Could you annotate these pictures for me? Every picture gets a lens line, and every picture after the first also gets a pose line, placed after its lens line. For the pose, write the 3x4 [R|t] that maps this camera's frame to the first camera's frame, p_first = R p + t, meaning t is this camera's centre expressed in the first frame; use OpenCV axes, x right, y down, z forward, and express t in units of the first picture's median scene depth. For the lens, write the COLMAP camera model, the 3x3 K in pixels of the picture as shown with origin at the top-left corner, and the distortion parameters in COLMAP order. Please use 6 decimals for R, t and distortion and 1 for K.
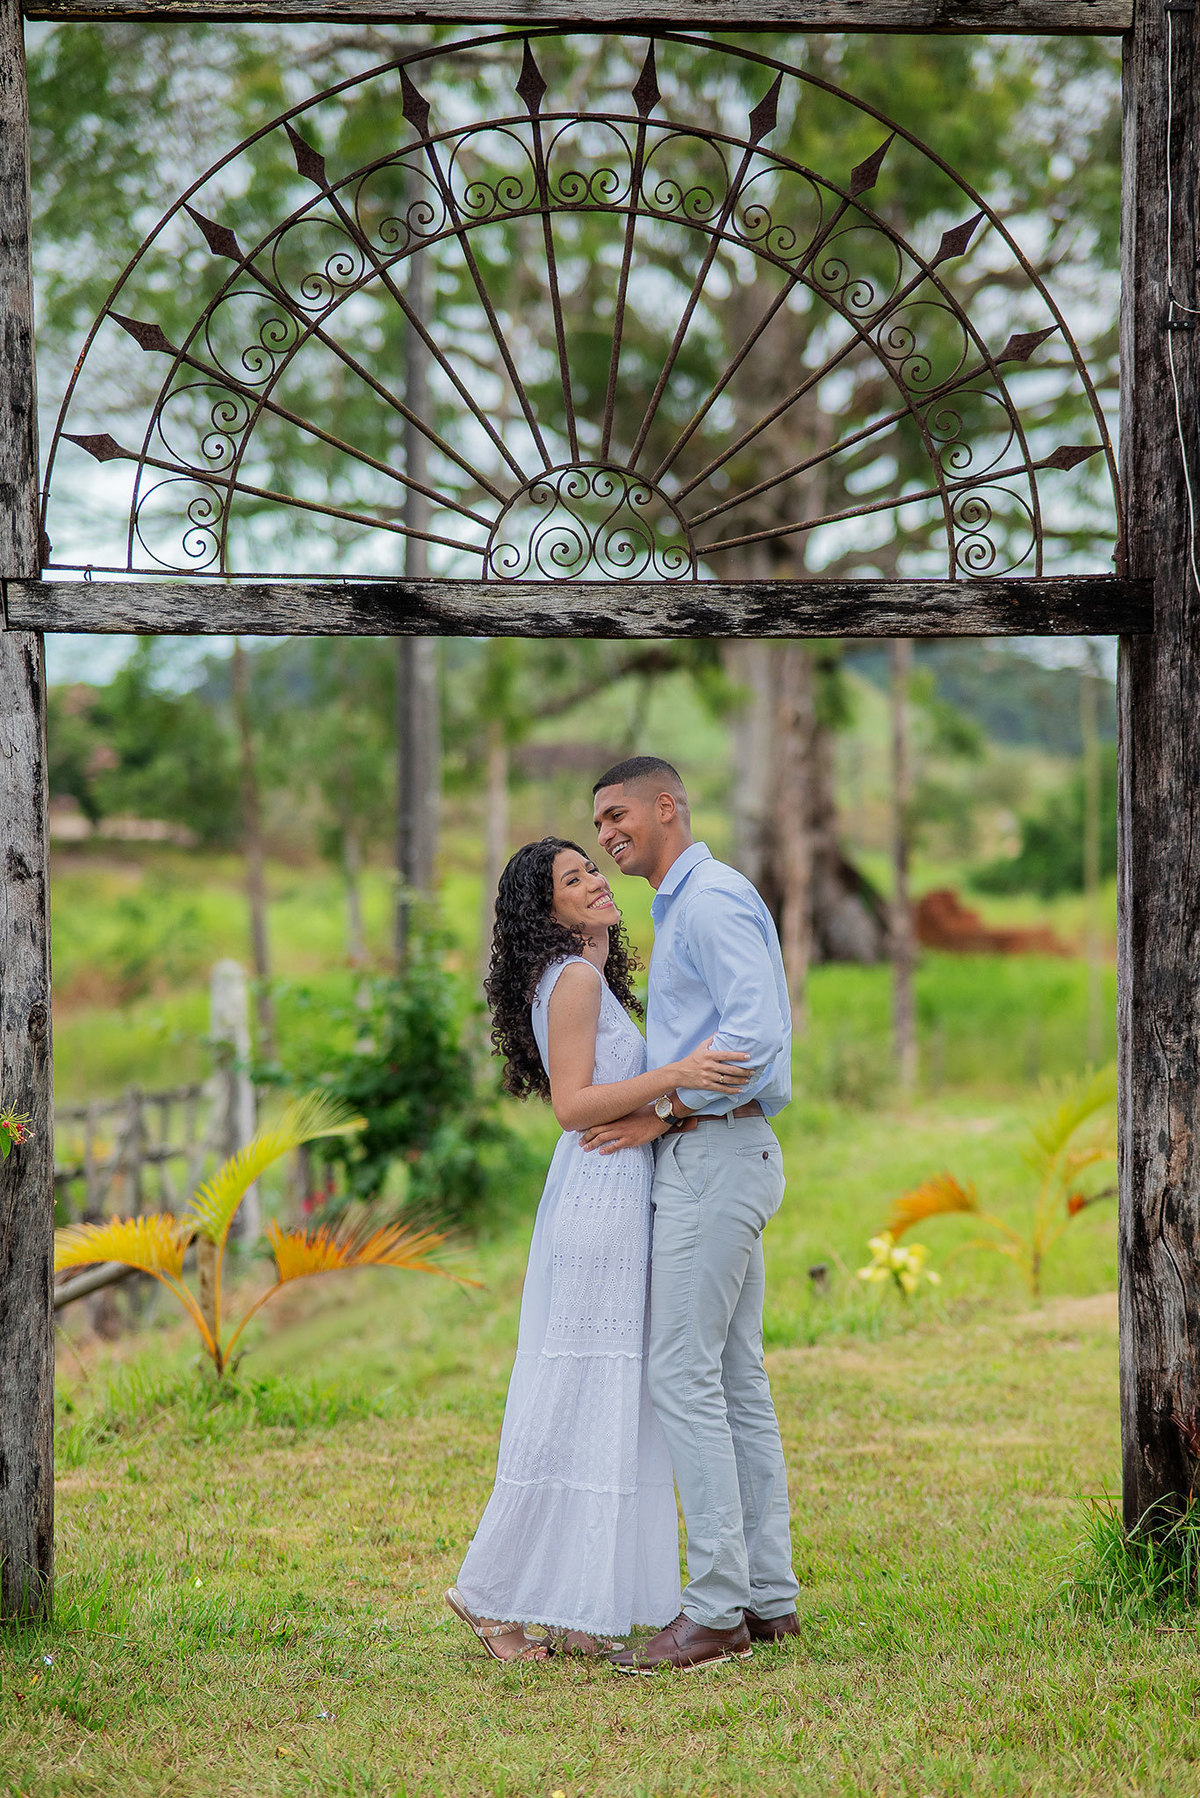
lens RADIAL K [[4450.8, 0, 685.0], [0, 4450.8, 992.2], [0, 0, 1]] dist [0.297159, -0.524159]
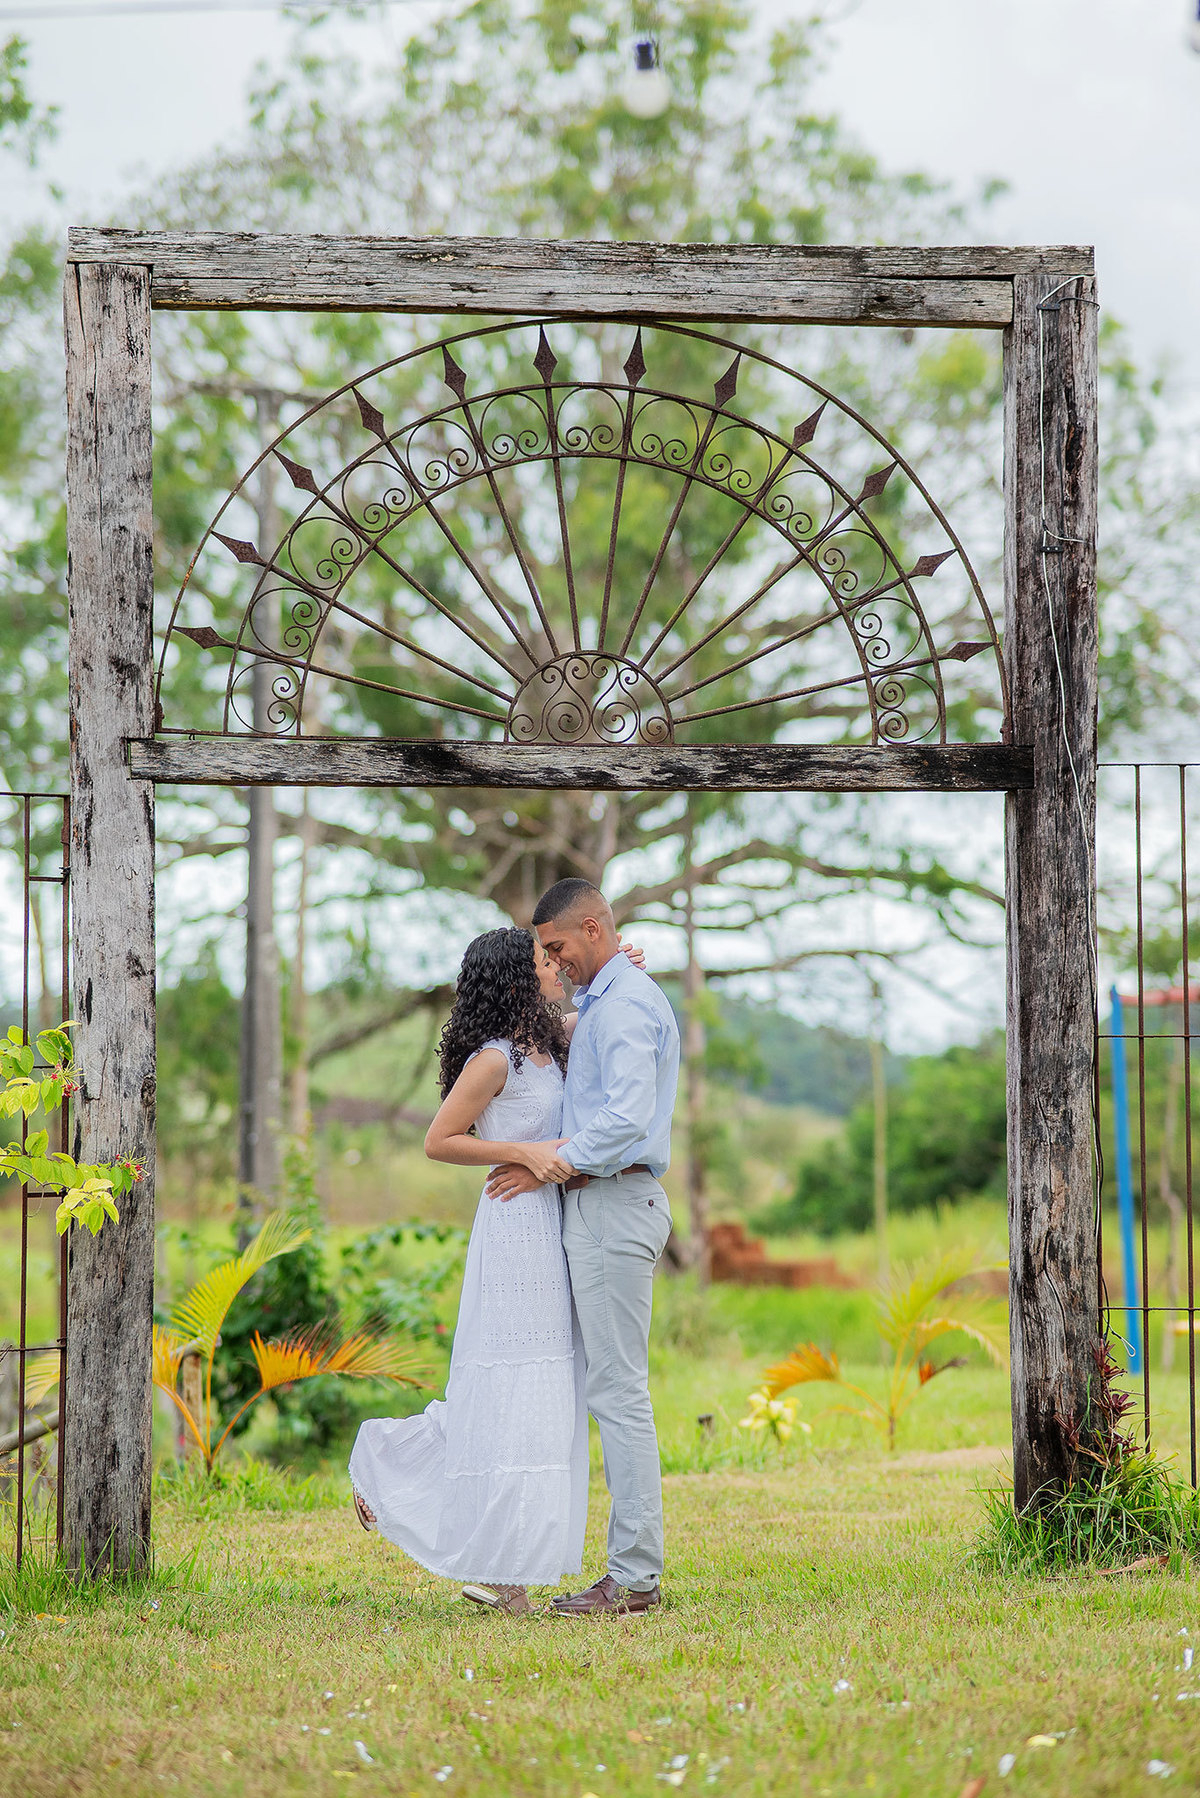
lens RADIAL K [[4575.7, 0, 647.9], [0, 4575.7, 904.6], [0, 0, 1]] dist [0.314840, -1.152722]
pose [[0.998909, 0.003921, 0.046541, -0.064719], [0.000860, 0.994756, -0.102278, 0.085232], [-0.046698, 0.102206, 0.993667, -0.280859]]
